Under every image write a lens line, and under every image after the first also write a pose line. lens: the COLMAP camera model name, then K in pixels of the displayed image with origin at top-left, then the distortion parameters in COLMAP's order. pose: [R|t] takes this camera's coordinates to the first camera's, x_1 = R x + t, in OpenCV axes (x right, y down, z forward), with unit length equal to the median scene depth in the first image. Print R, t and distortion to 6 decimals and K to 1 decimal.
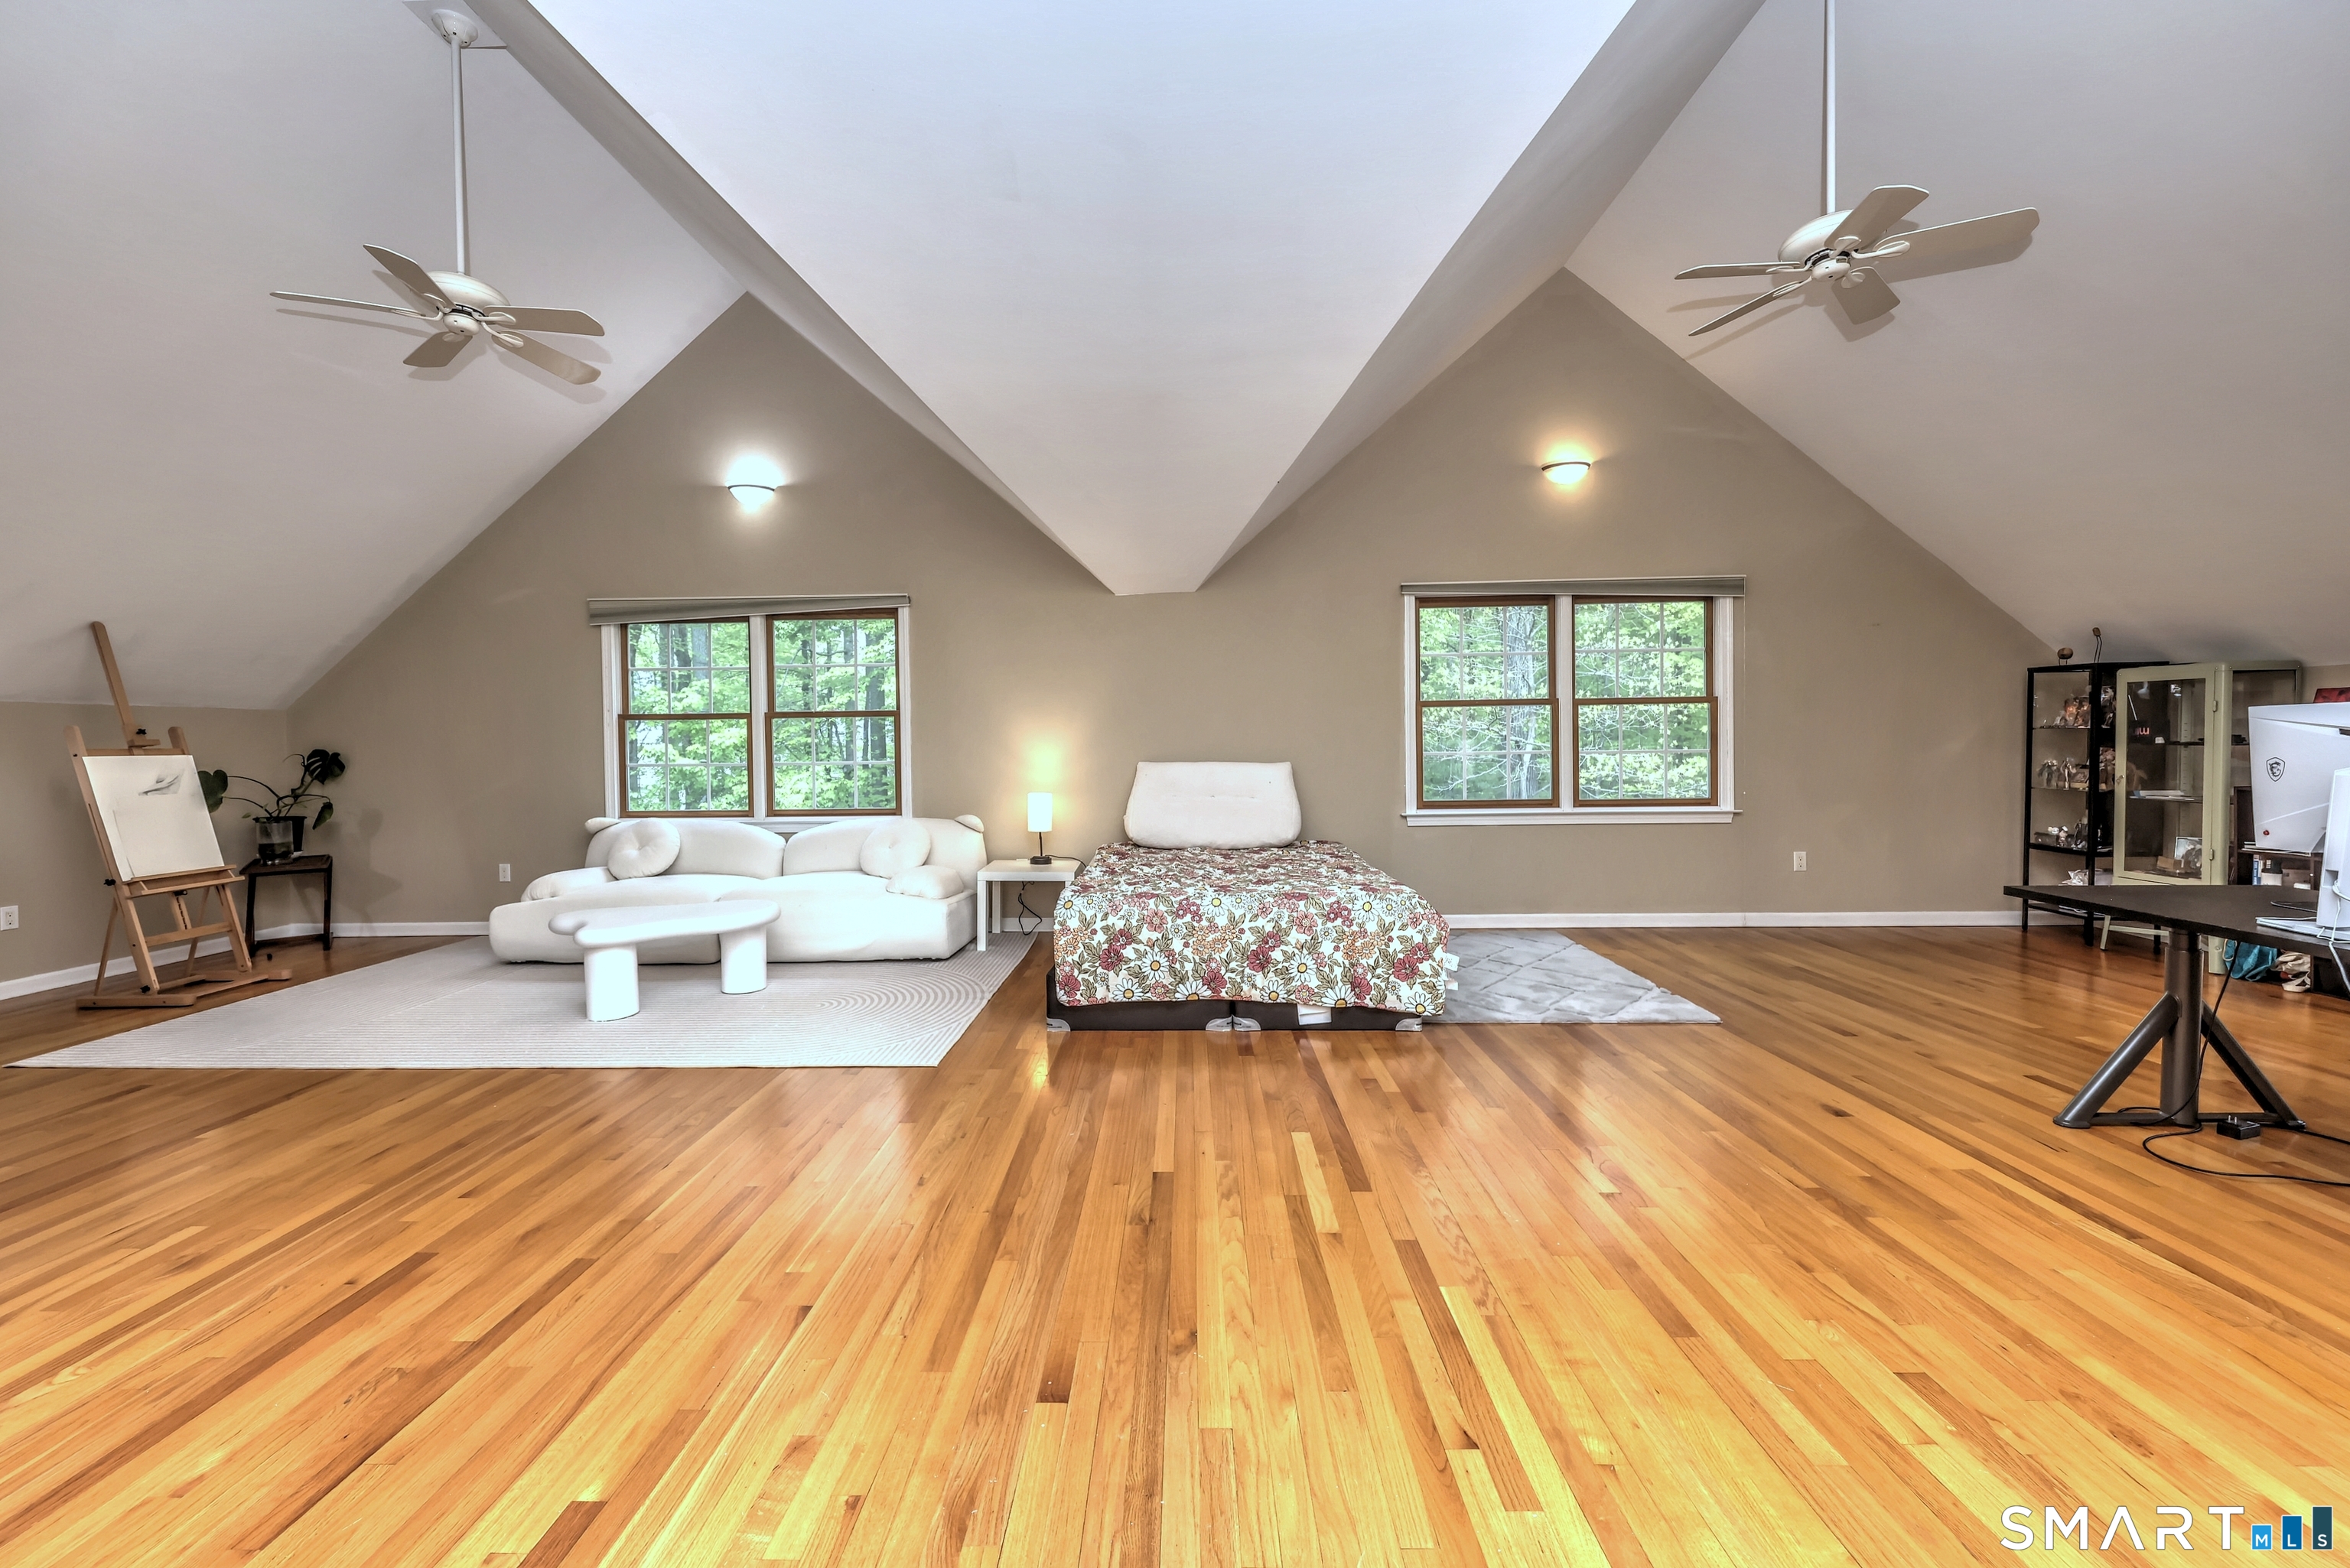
lens RADIAL K [[894.8, 0, 1168.5], [0, 894.8, 780.3], [0, 0, 1]] dist [-0.004038, 0.000245]
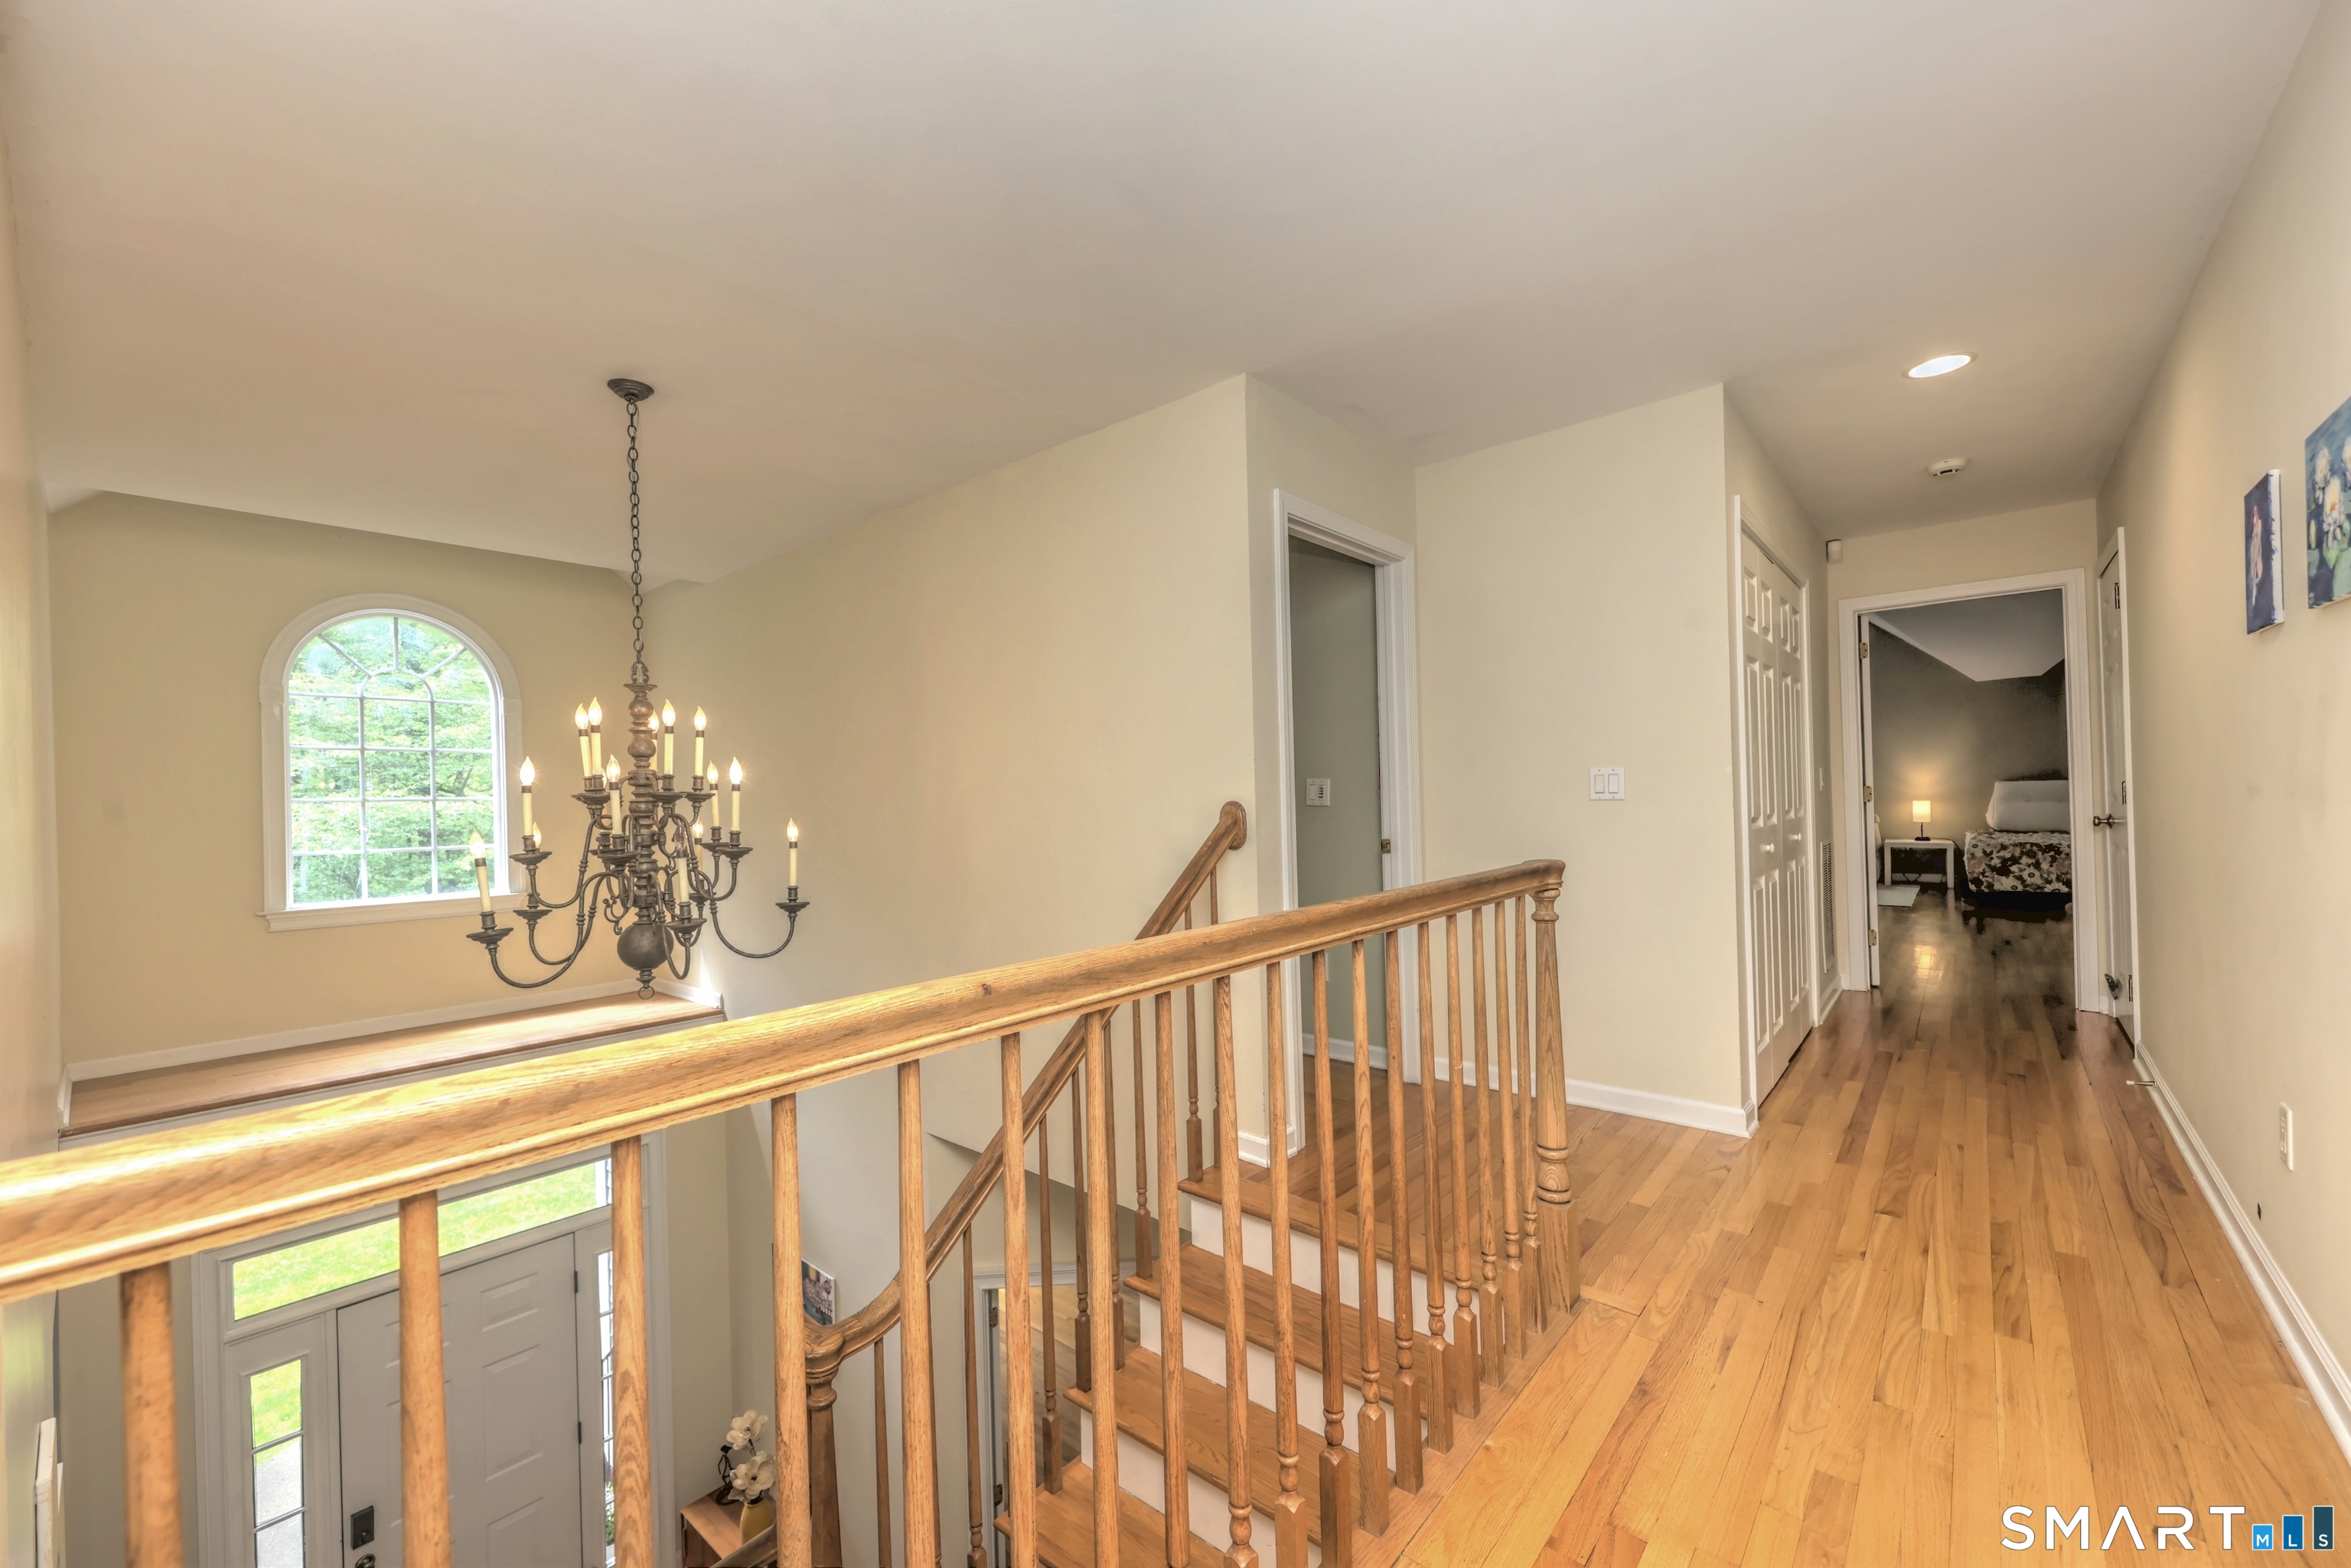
lens RADIAL K [[926.8, 0, 1181.9], [0, 926.8, 791.6], [0, 0, 1]] dist [-0.002793, -0.000385]
pose [[0.777820, -0.008330, -0.628432, -0.145400], [-0.008732, 0.999672, -0.024059, 0.059186], [0.628426, 0.024201, 0.777493, -1.409047]]
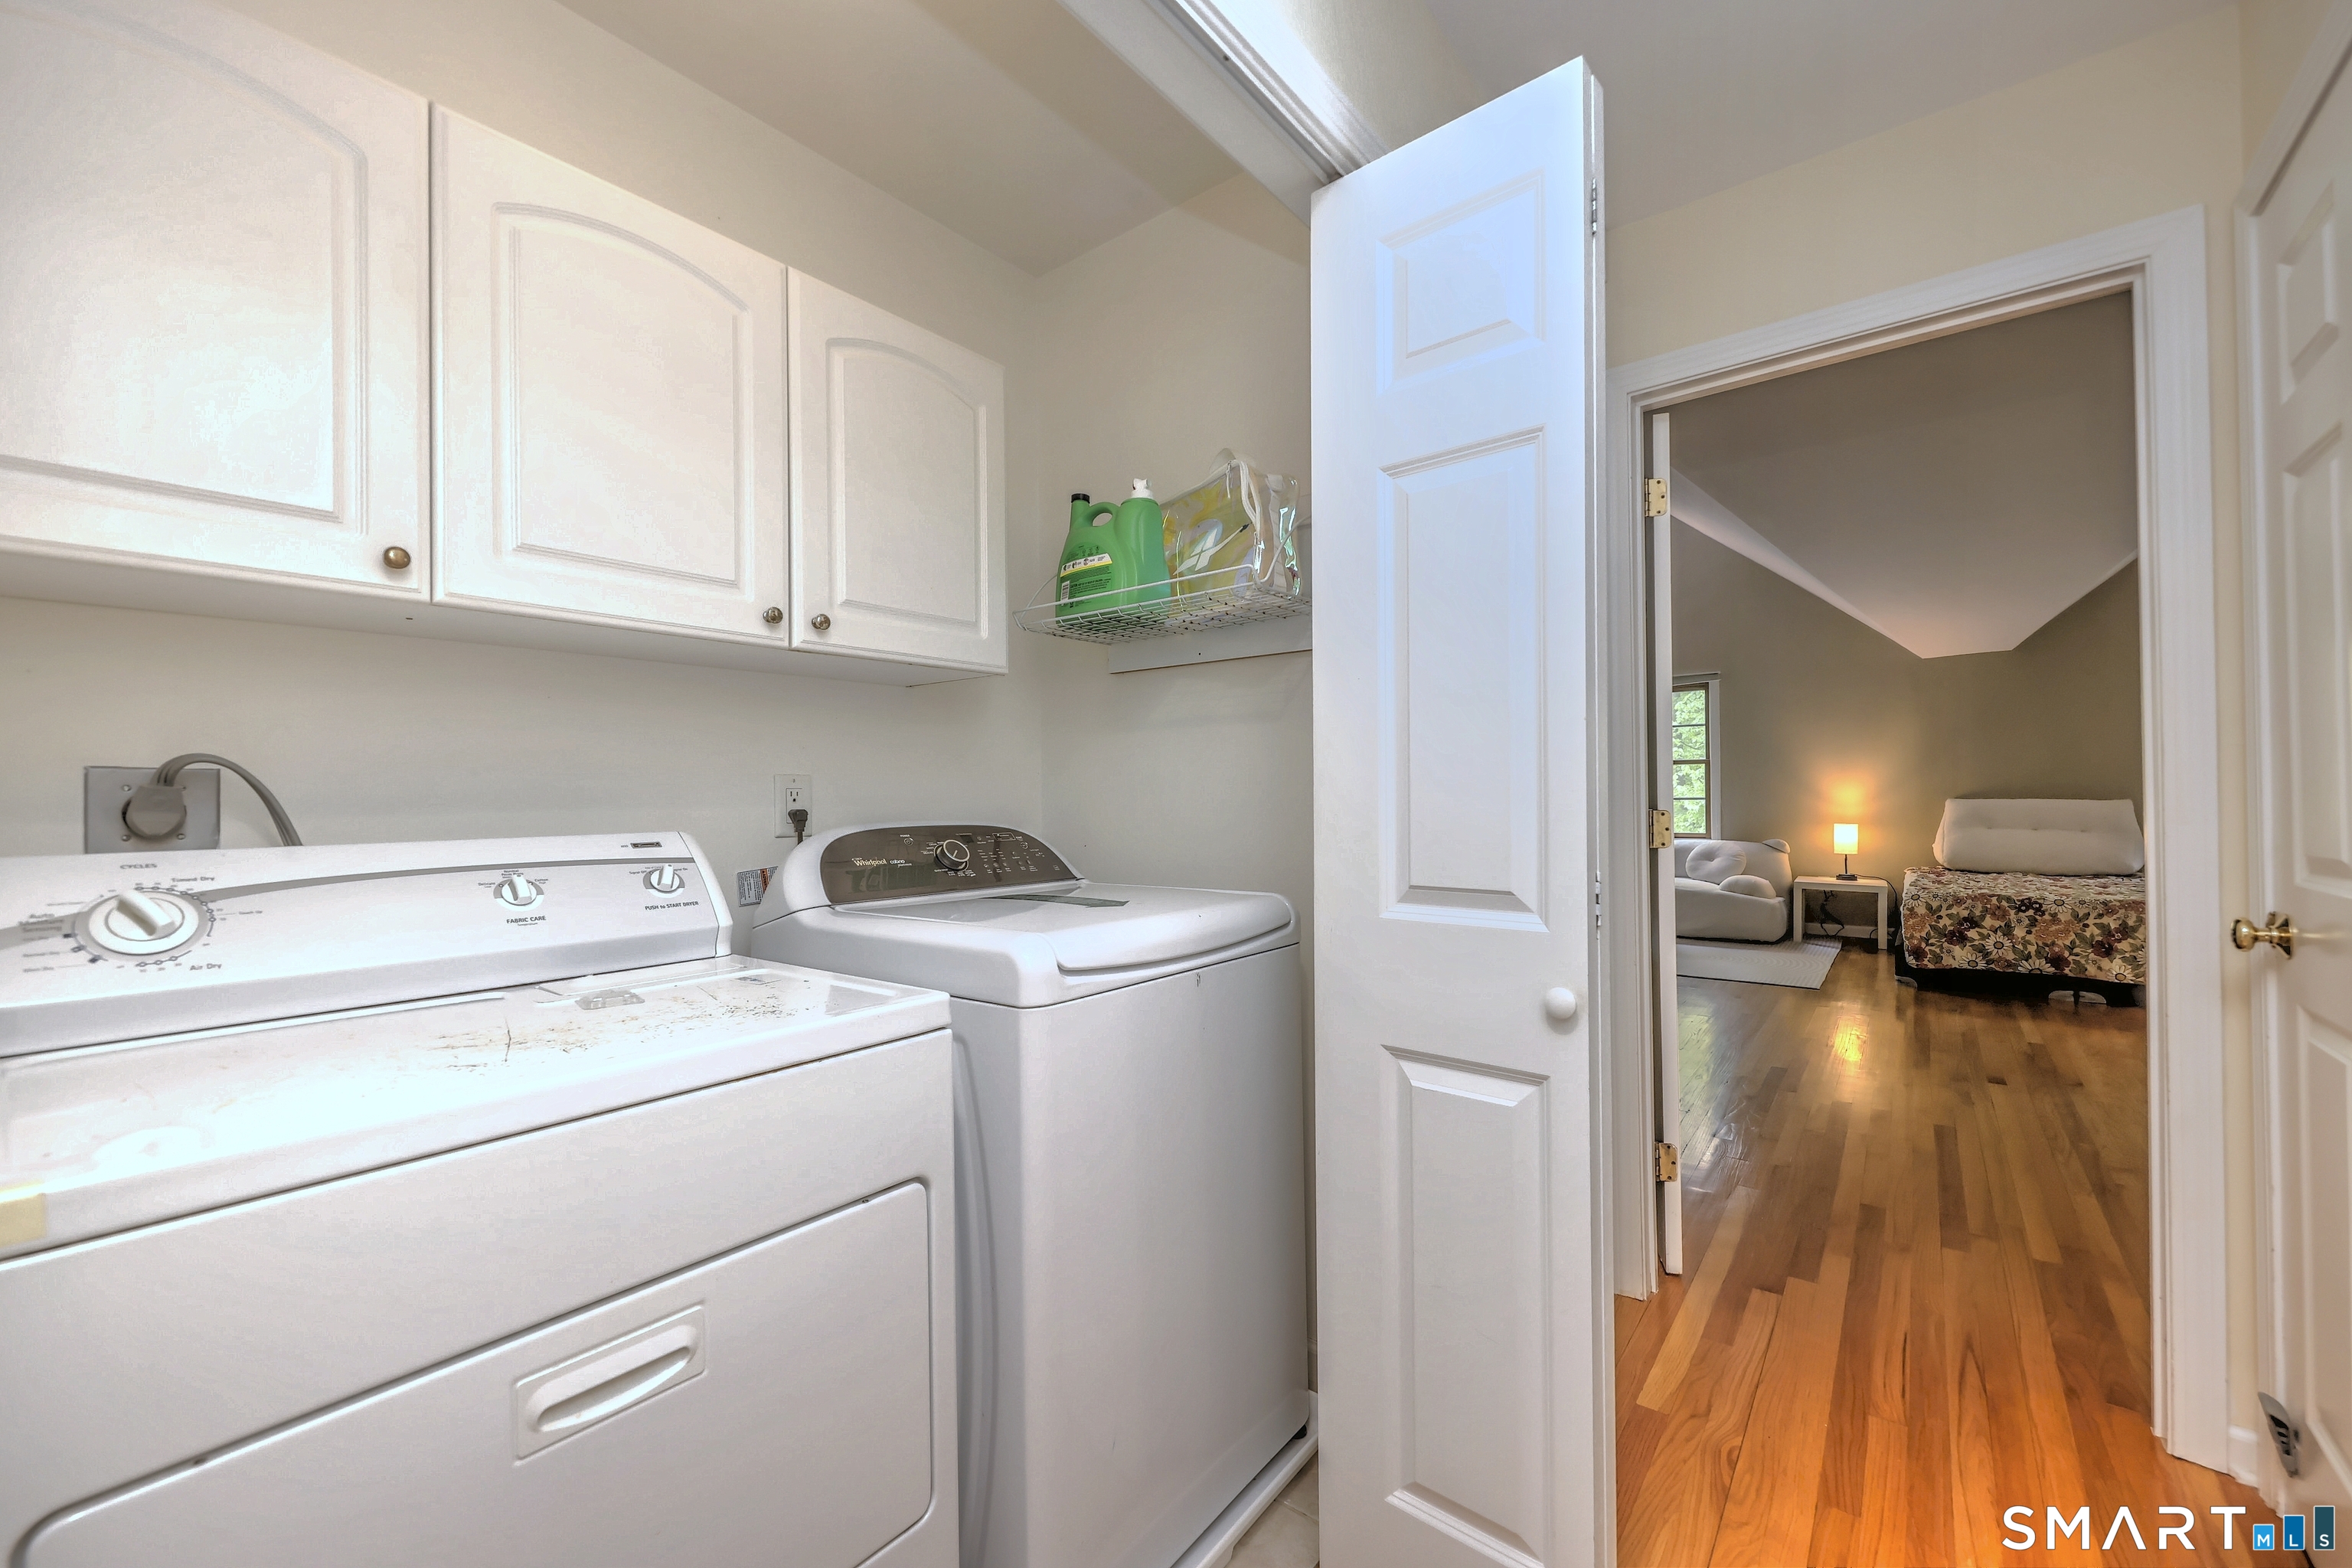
lens RADIAL K [[927.2, 0, 1171.5], [0, 927.2, 788.8], [0, 0, 1]] dist [-0.002793, -0.000385]
pose [[0.793635, 0.004339, -0.608379, -0.115660], [-0.026637, 0.999263, -0.027621, 0.029512], [0.607811, 0.038127, 0.793166, -0.654832]]
